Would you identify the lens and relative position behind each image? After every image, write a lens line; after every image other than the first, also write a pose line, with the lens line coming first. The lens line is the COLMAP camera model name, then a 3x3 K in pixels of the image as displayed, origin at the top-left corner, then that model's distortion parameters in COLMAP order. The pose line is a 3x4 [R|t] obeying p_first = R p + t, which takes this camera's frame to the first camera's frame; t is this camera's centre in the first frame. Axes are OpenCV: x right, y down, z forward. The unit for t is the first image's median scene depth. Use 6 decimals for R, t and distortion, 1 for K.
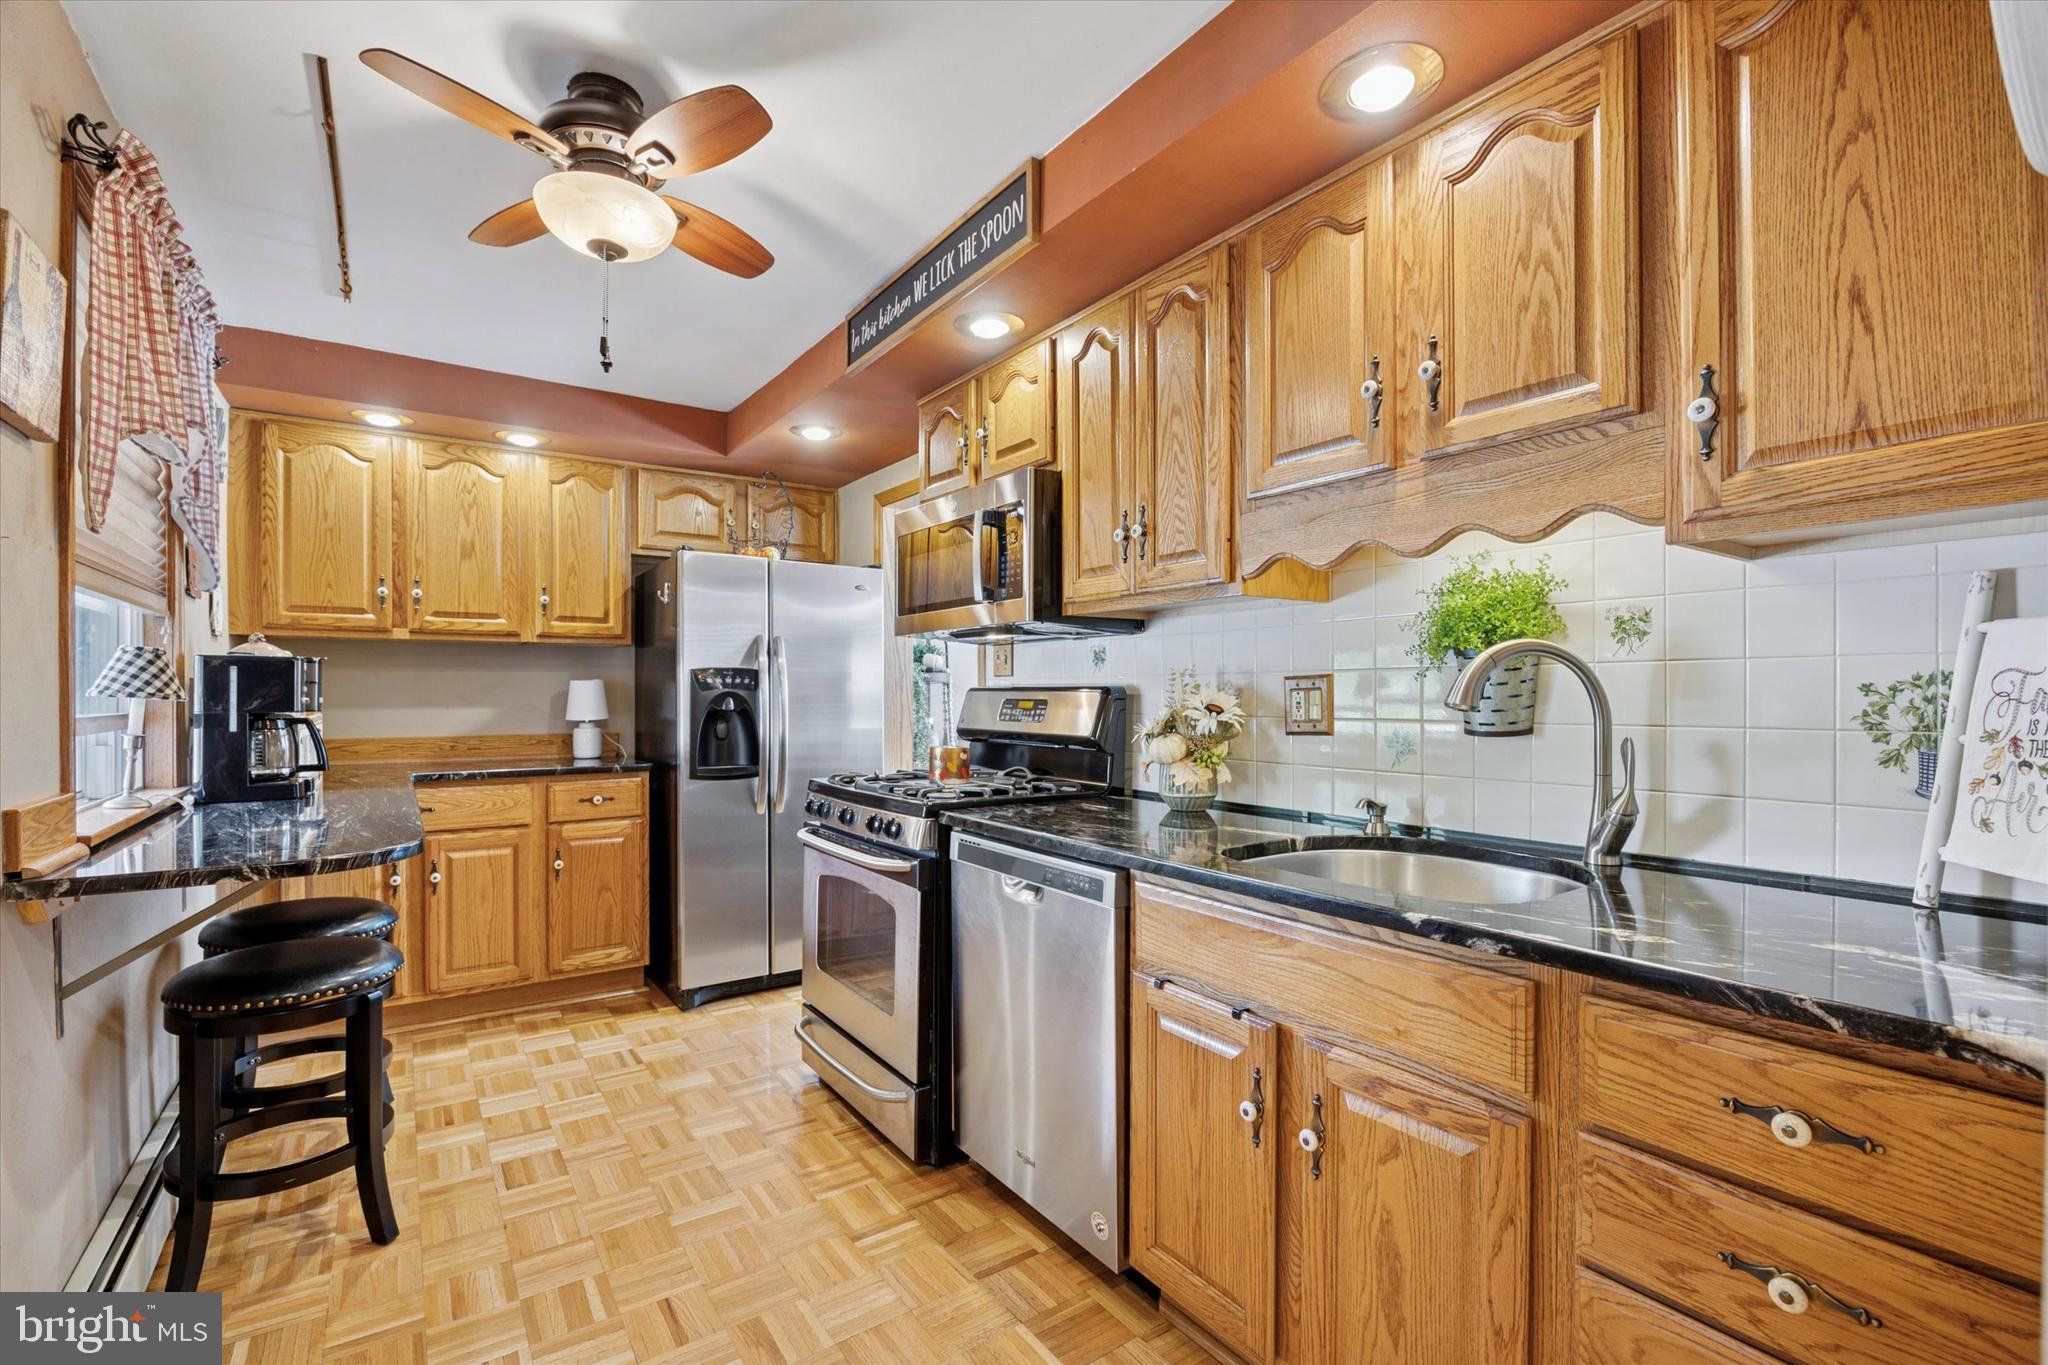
lens RADIAL K [[885.6, 0, 1025.5], [0, 885.6, 692.5], [0, 0, 1]] dist [-0.001030, -0.000137]
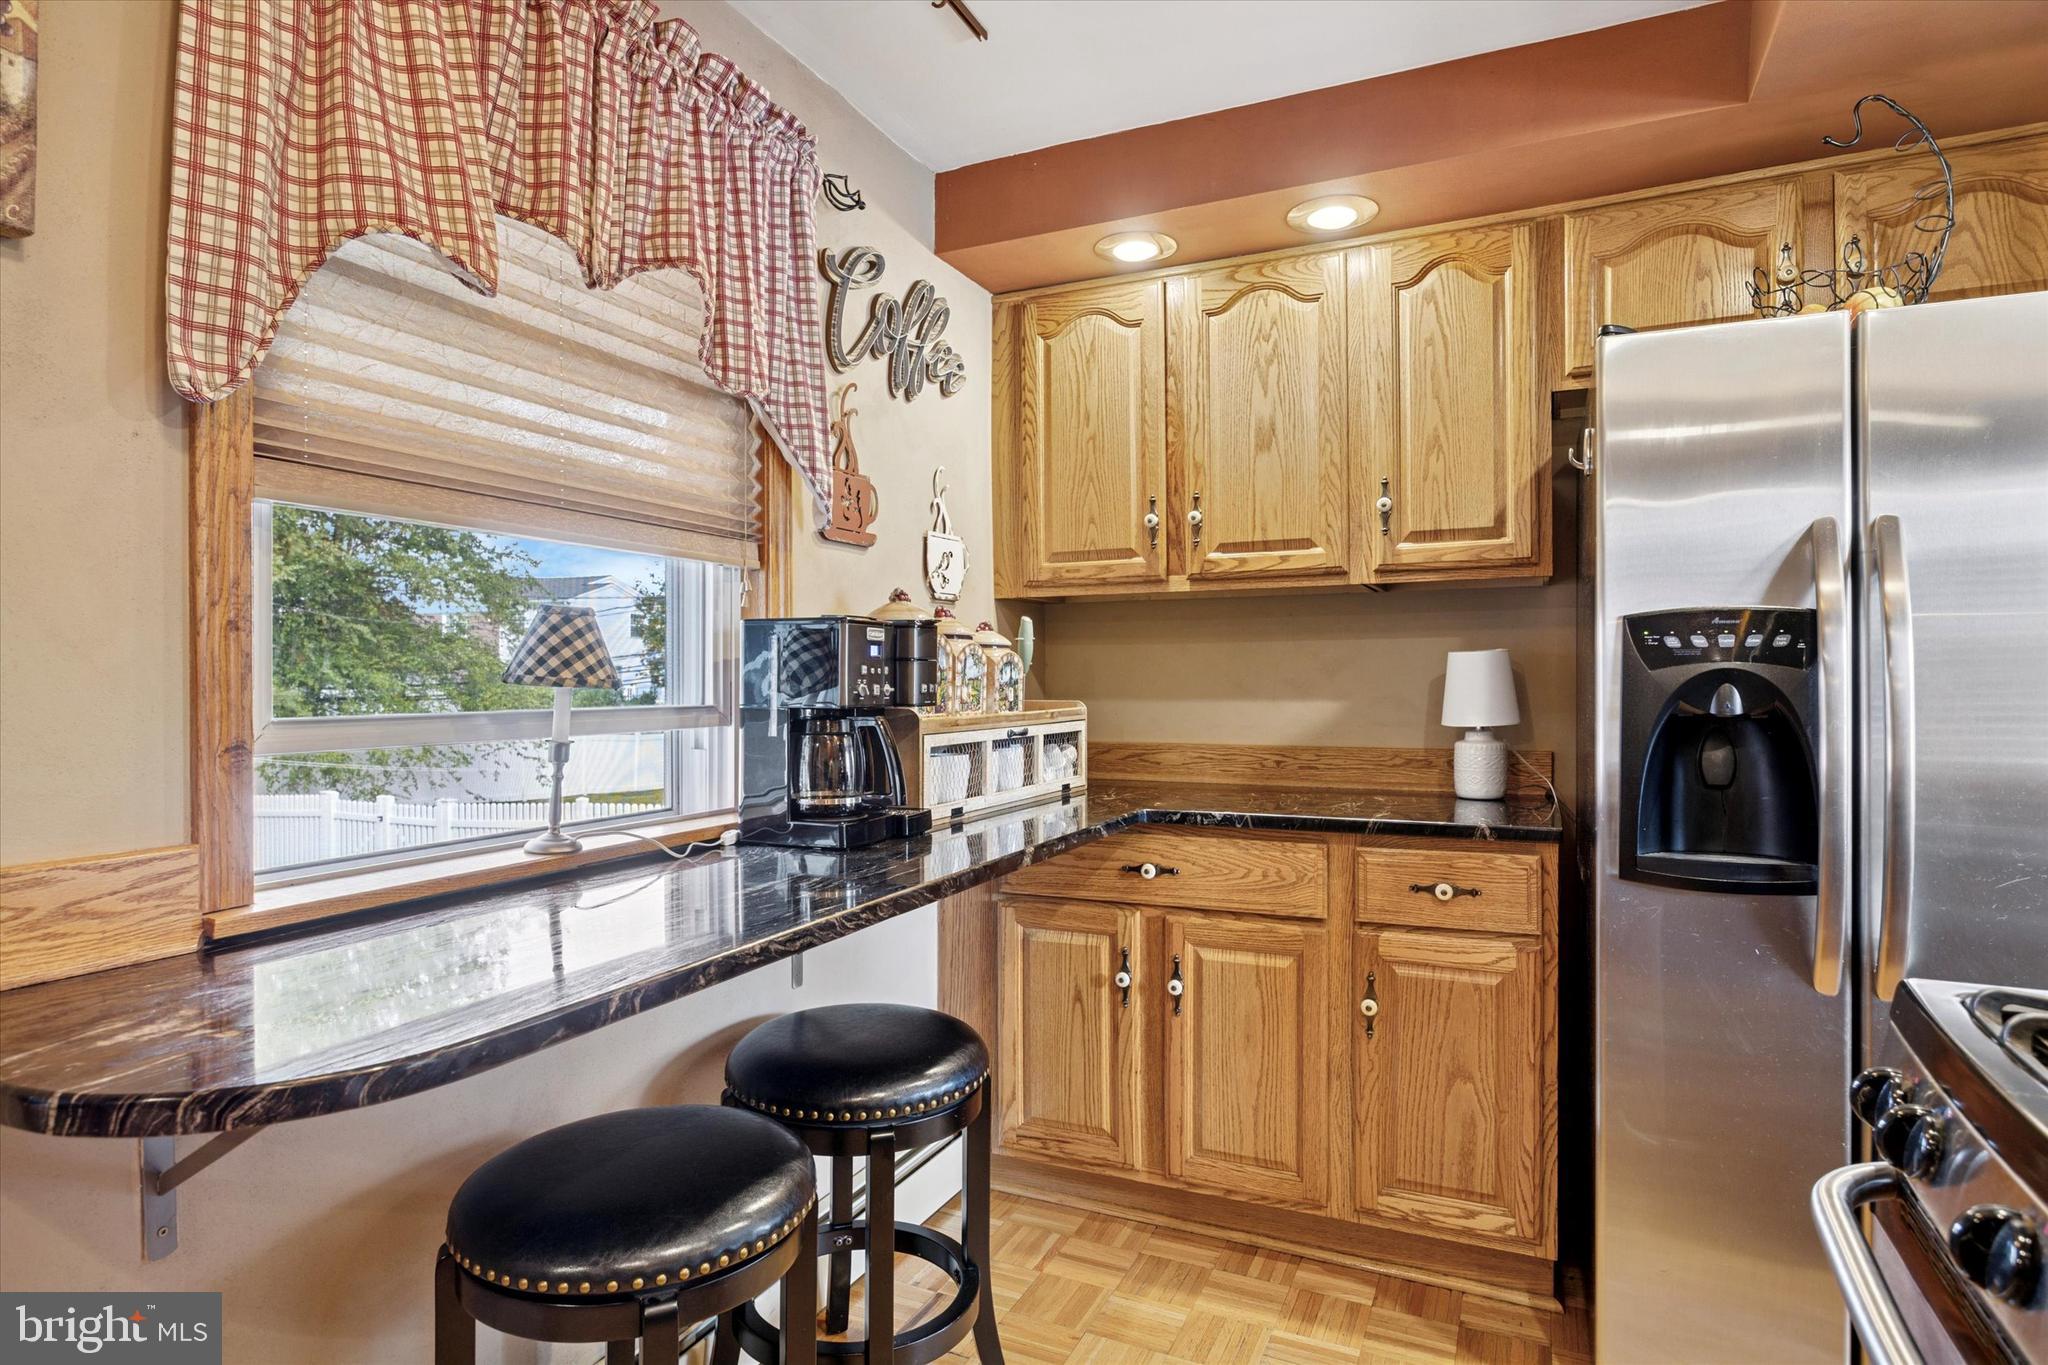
lens RADIAL K [[1106.4, 0, 1028.0], [0, 1106.4, 680.9], [0, 0, 1]] dist [-0.006293, -0.002076]
pose [[0.504250, -0.001230, -0.863557, -0.070536], [0.004617, 0.999989, 0.001271, 0.002292], [0.863545, -0.004628, 0.504250, 0.499760]]
